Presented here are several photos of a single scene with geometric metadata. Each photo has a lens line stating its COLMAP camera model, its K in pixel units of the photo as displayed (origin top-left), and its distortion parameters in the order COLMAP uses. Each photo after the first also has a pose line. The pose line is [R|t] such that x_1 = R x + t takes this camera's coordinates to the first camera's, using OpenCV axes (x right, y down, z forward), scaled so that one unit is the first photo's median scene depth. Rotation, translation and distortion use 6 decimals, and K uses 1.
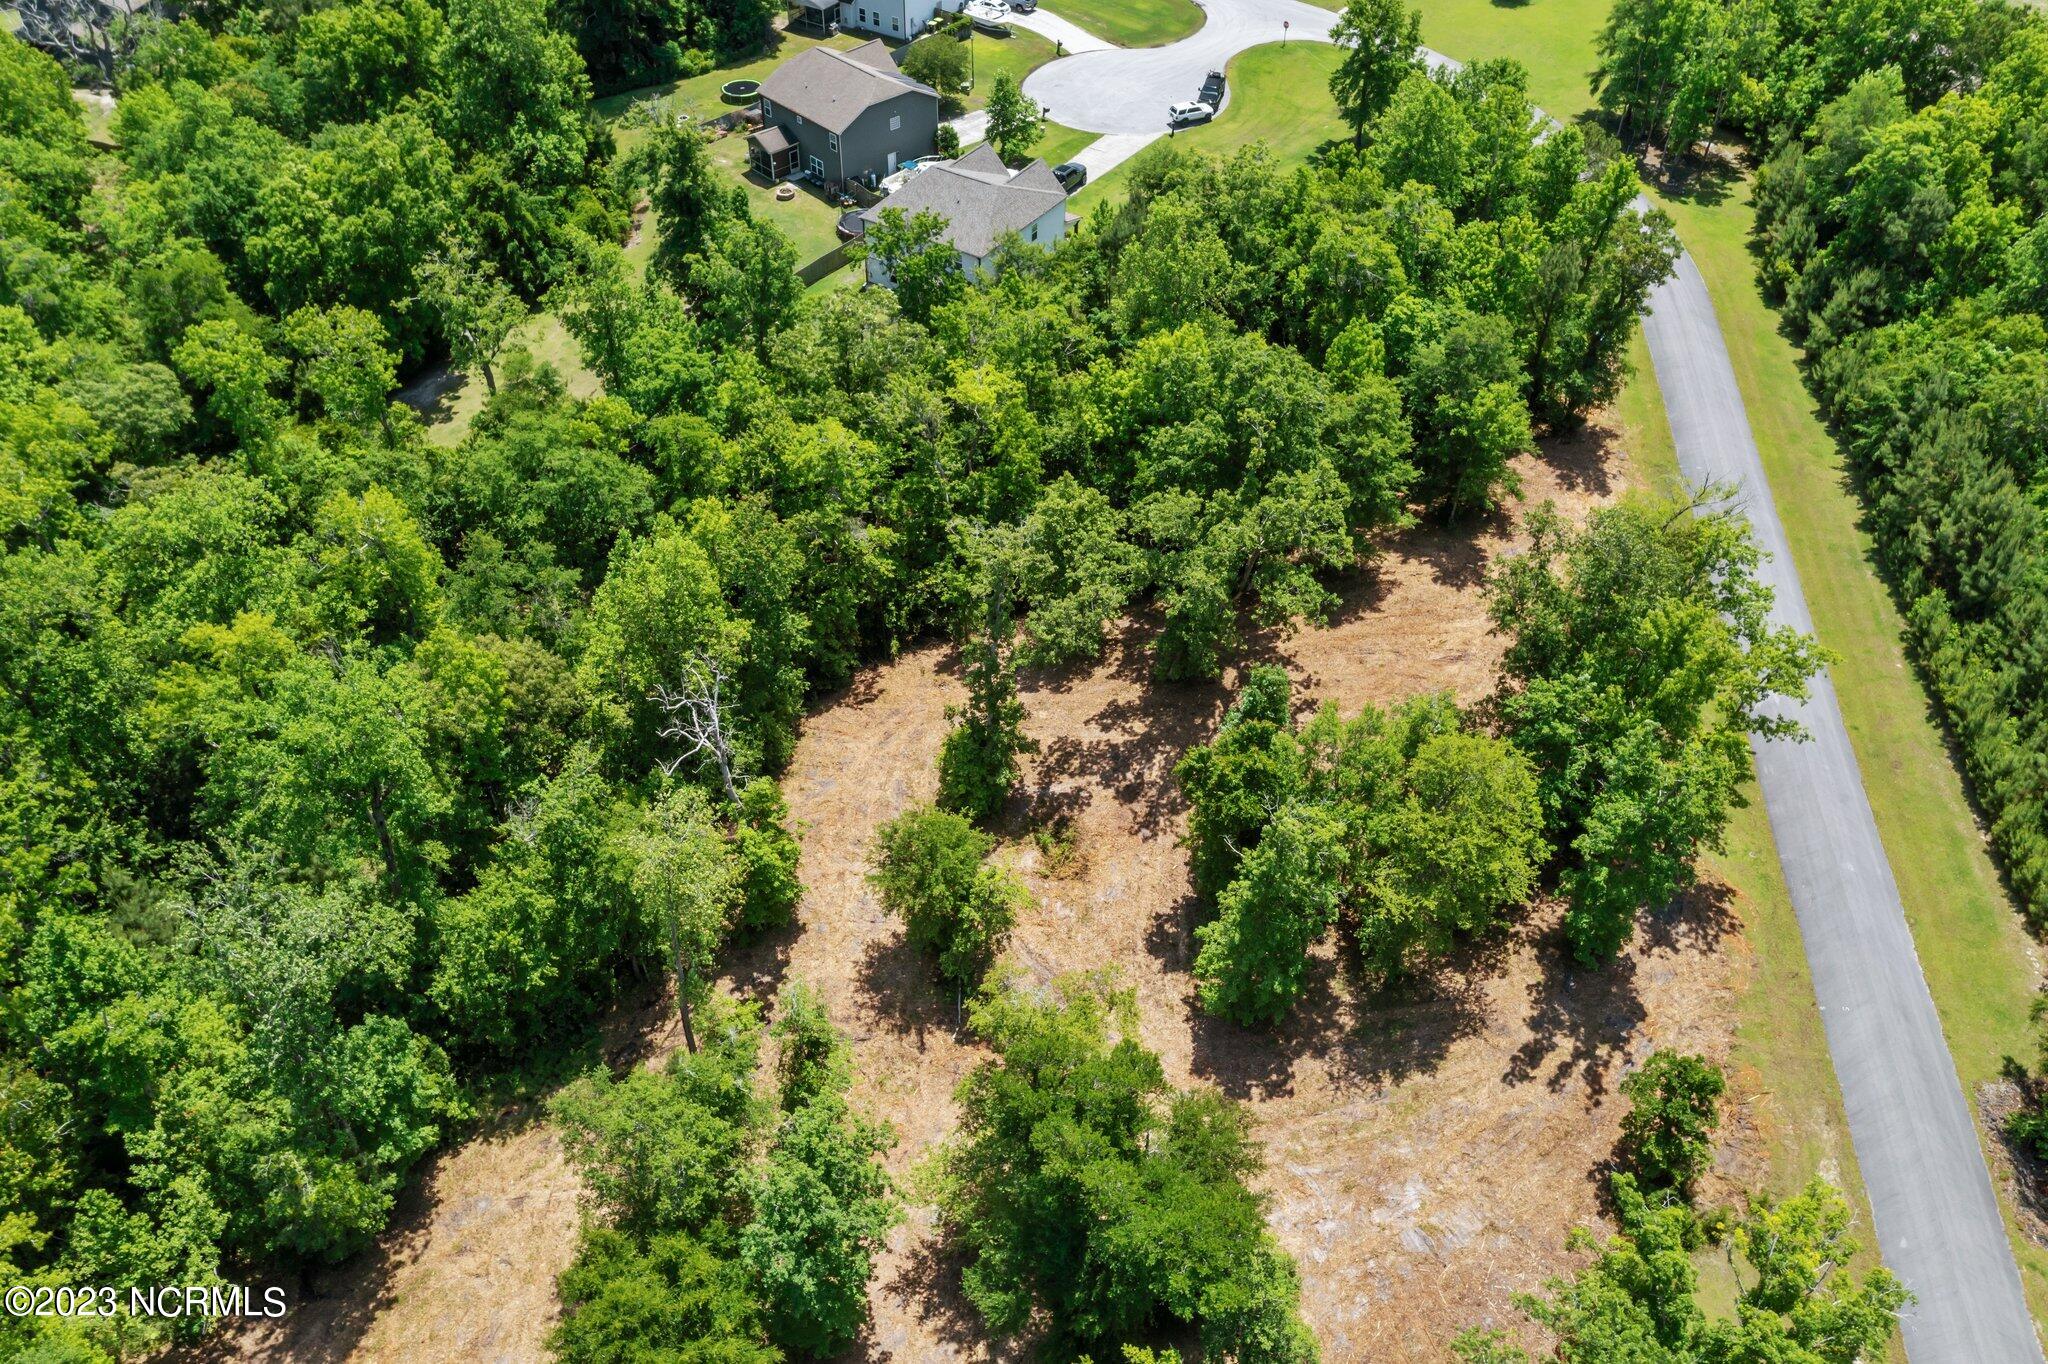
lens RADIAL K [[1654.9, 0, 1024.1], [0, 1654.9, 682.0], [0, 0, 1]] dist [0.013339, 0.003292]
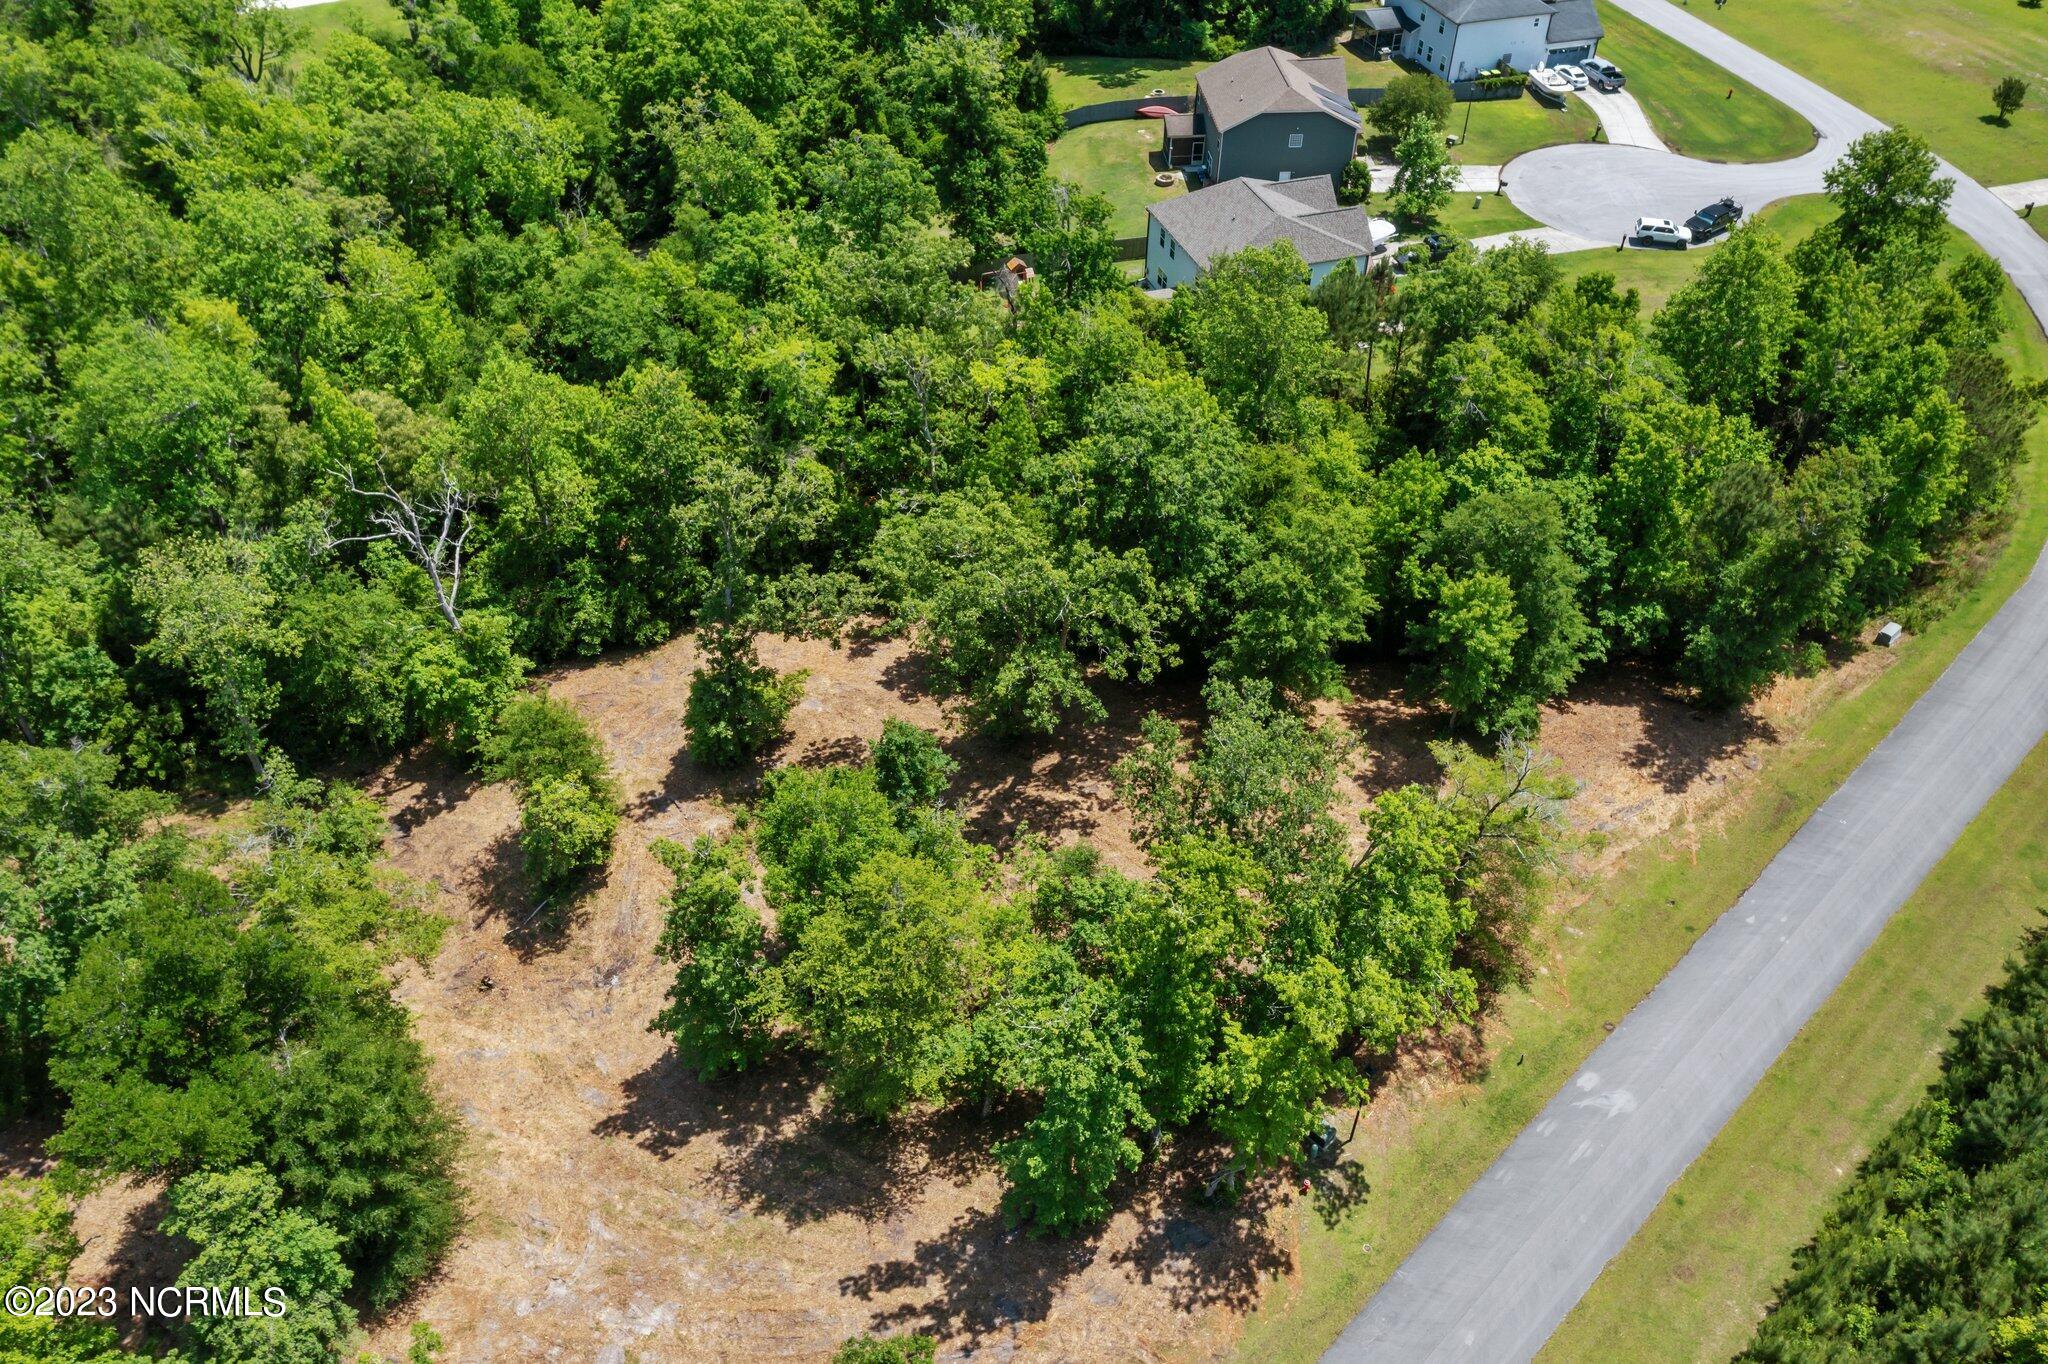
lens RADIAL K [[1644.7, 0, 1024.2], [0, 1644.7, 681.5], [0, 0, 1]] dist [0.004088, -0.003294]
pose [[0.786294, 0.408159, -0.463841, 0.584654], [-0.421498, 0.903266, 0.080319, -0.123835], [0.451755, 0.132354, 0.882270, 0.268620]]
